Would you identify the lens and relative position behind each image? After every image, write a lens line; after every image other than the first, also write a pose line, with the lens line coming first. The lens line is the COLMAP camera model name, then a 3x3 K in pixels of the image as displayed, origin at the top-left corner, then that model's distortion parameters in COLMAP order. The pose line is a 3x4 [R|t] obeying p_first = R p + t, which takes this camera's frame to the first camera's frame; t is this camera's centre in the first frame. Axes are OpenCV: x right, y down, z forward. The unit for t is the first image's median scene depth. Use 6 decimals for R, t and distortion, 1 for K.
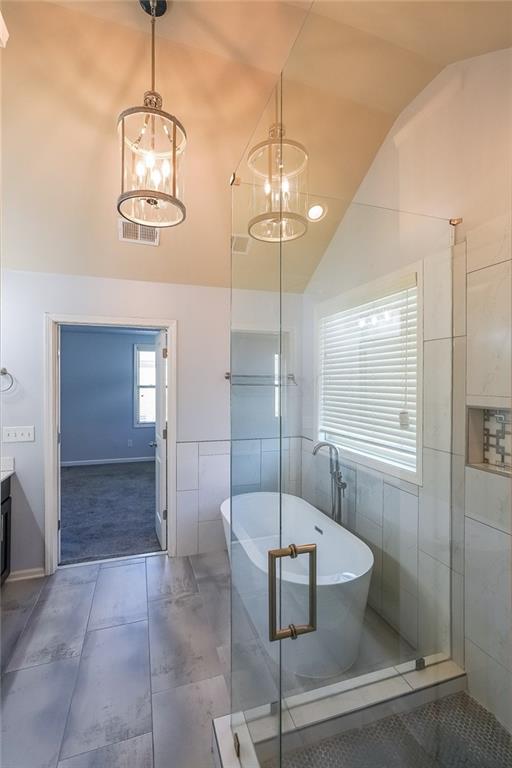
lens RADIAL K [[351.2, 0, 252.6], [0, 351.2, 383.6], [0, 0, 1]] dist [-0.002599, 0.000997]
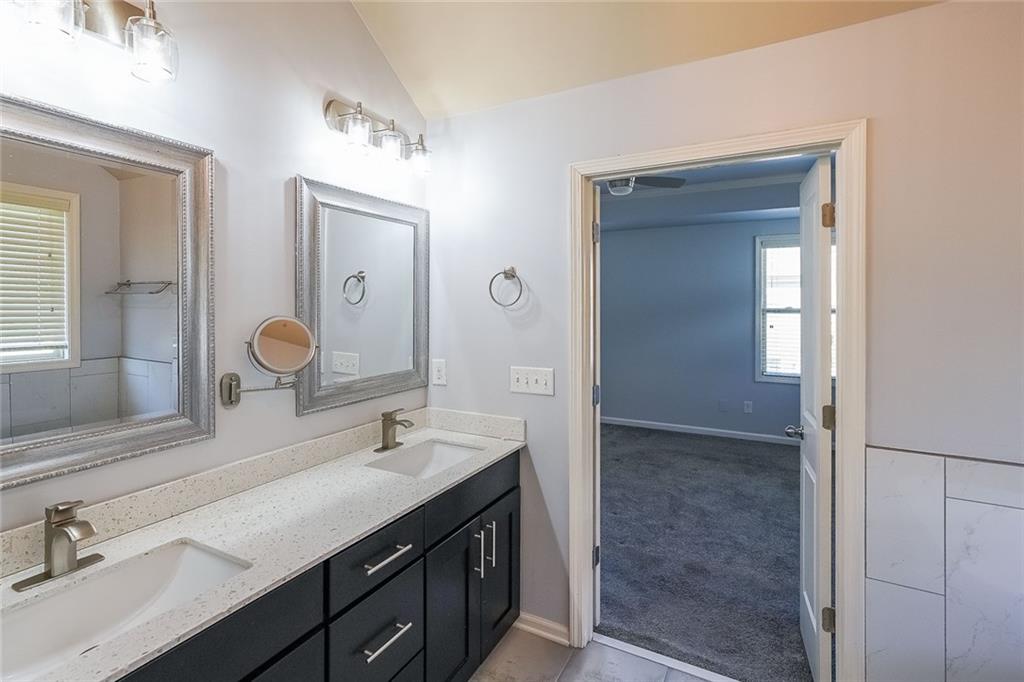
lens RADIAL K [[468.3, 0, 501.0], [0, 468.3, 314.3], [0, 0, 1]] dist [-0.002599, 0.000997]
pose [[0.672254, 0.002639, -0.740316, -0.094579], [-0.000093, 0.999994, 0.003481, 0.023509], [0.740321, -0.002271, 0.672250, 0.326599]]
